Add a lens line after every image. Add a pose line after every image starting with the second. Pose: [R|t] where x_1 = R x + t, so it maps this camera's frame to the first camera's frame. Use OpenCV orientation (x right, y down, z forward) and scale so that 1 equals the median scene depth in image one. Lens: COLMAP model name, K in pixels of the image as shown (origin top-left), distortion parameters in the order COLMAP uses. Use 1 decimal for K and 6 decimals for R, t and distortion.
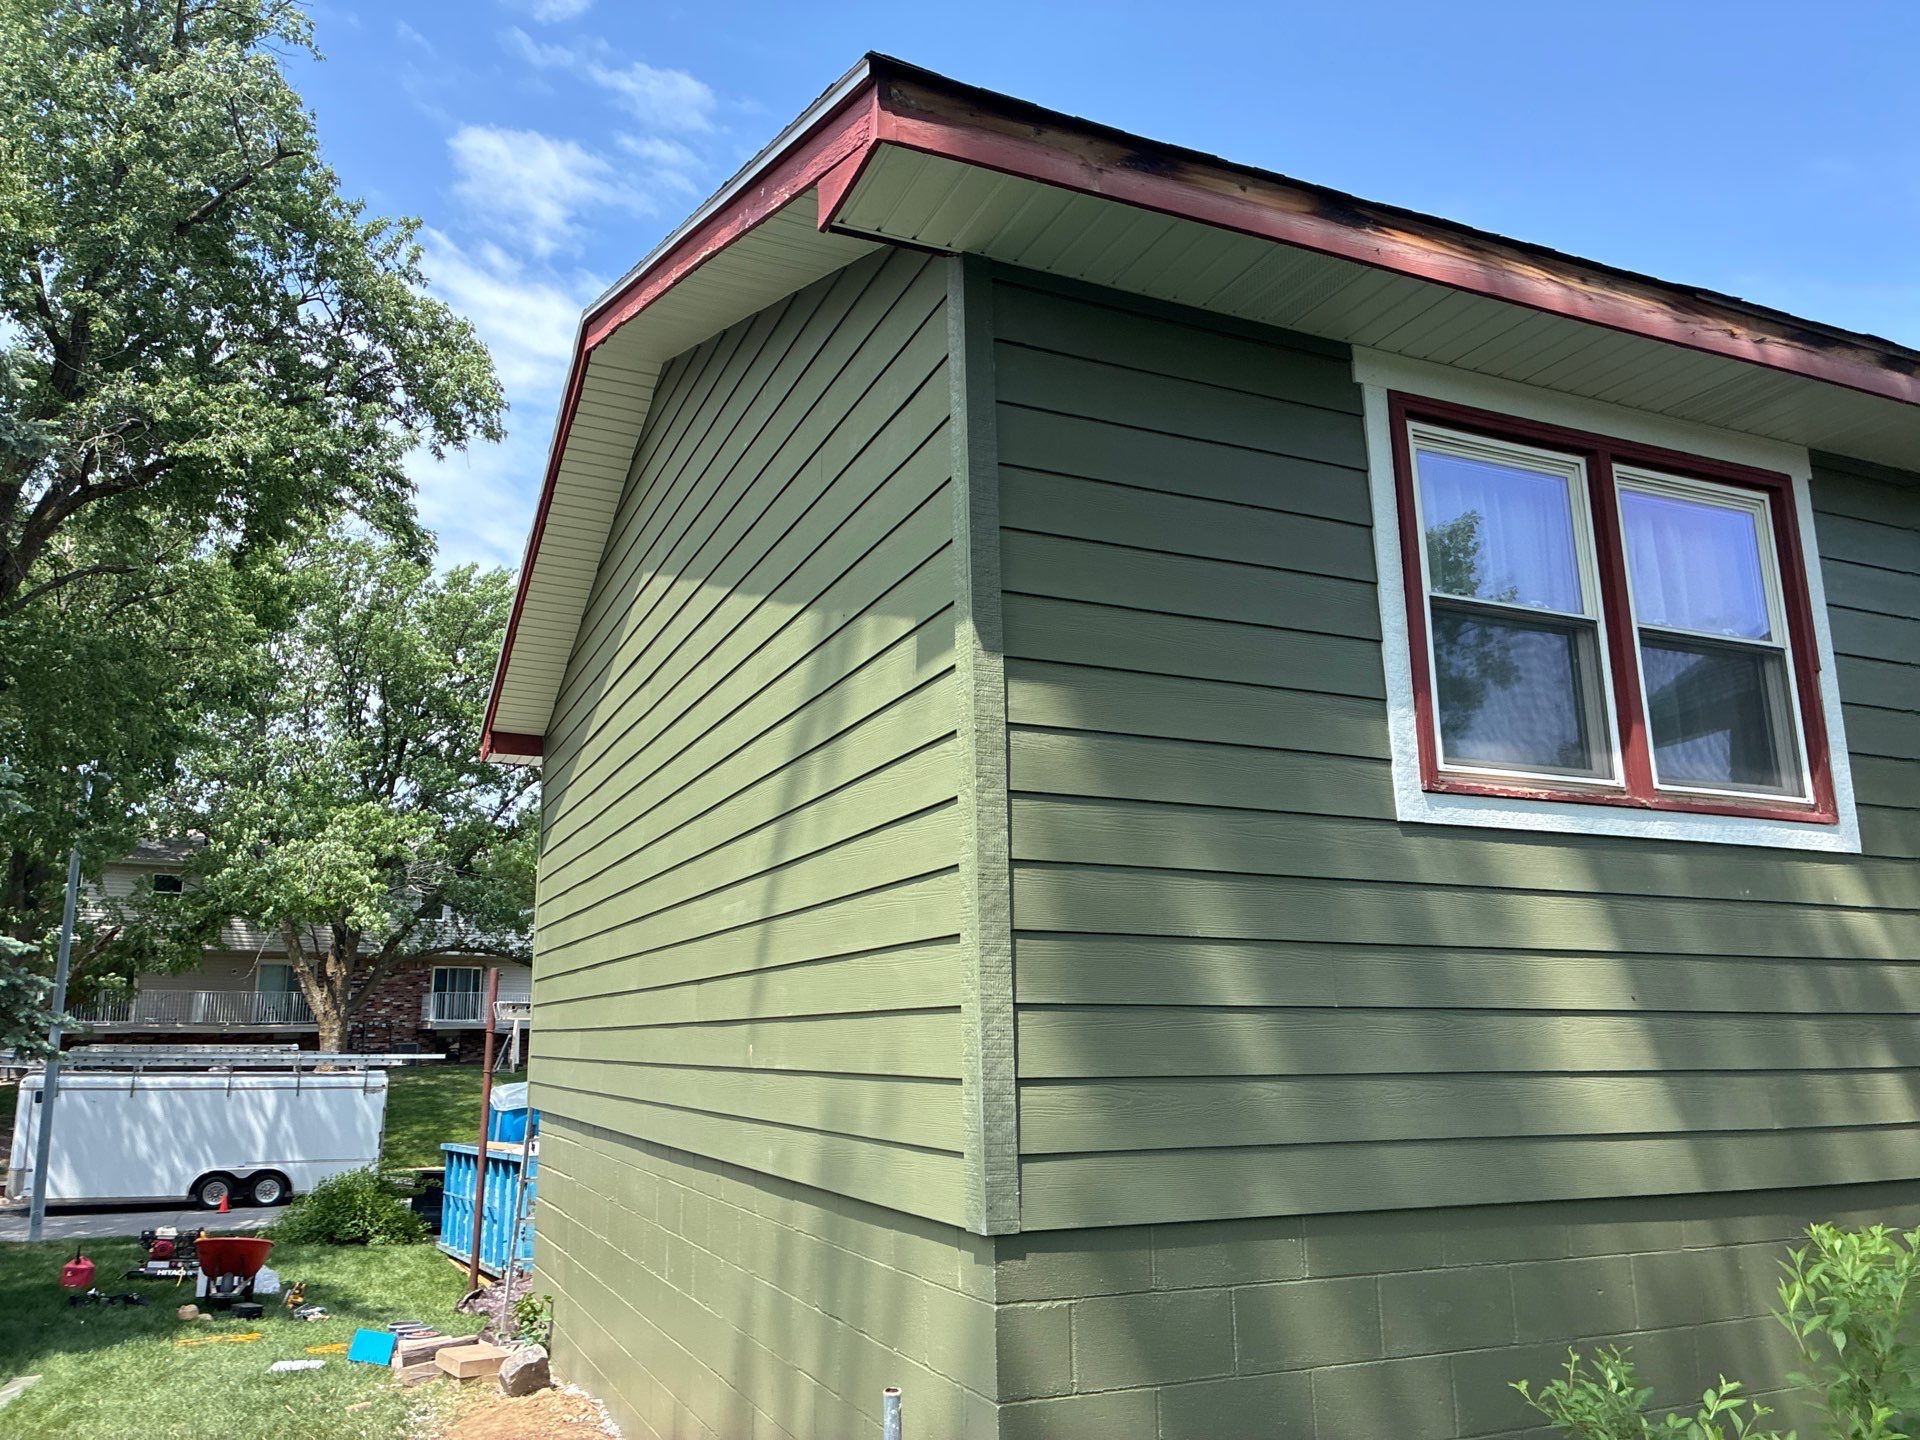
lens RADIAL K [[1463.9, 0, 966.8], [0, 1463.9, 712.4], [0, 0, 1]] dist [0.056320, -0.059907]
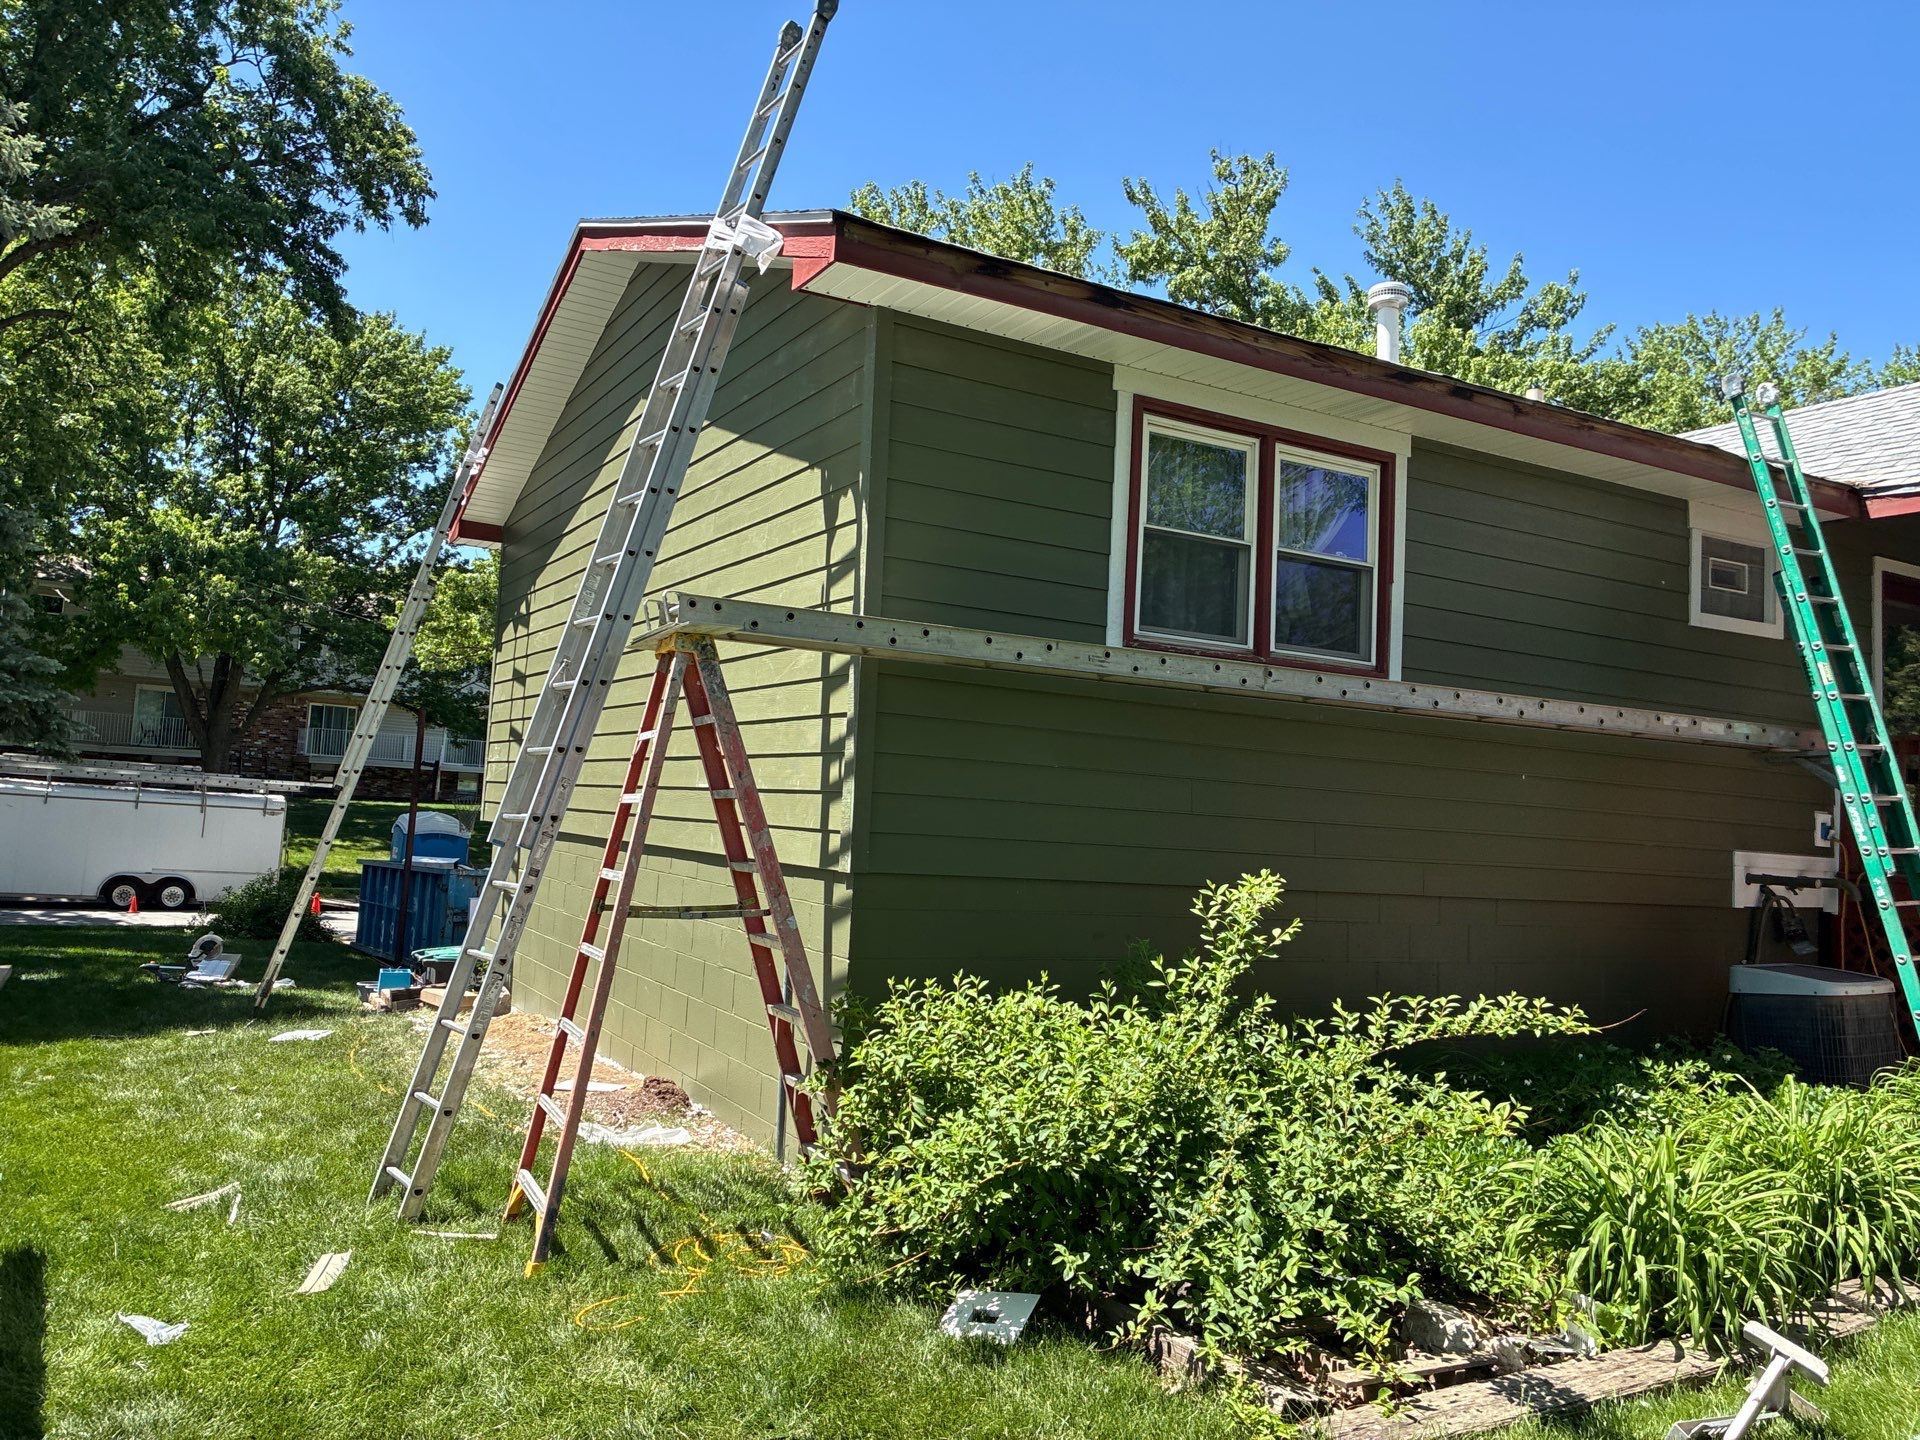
lens RADIAL K [[1463.9, 0, 962.3], [0, 1463.9, 717.0], [0, 0, 1]] dist [0.056320, -0.059907]
pose [[0.993526, 0.065275, 0.092983, -0.006188], [-0.078785, 0.985549, 0.149953, -0.022246], [-0.081851, -0.156308, 0.984311, -0.141454]]
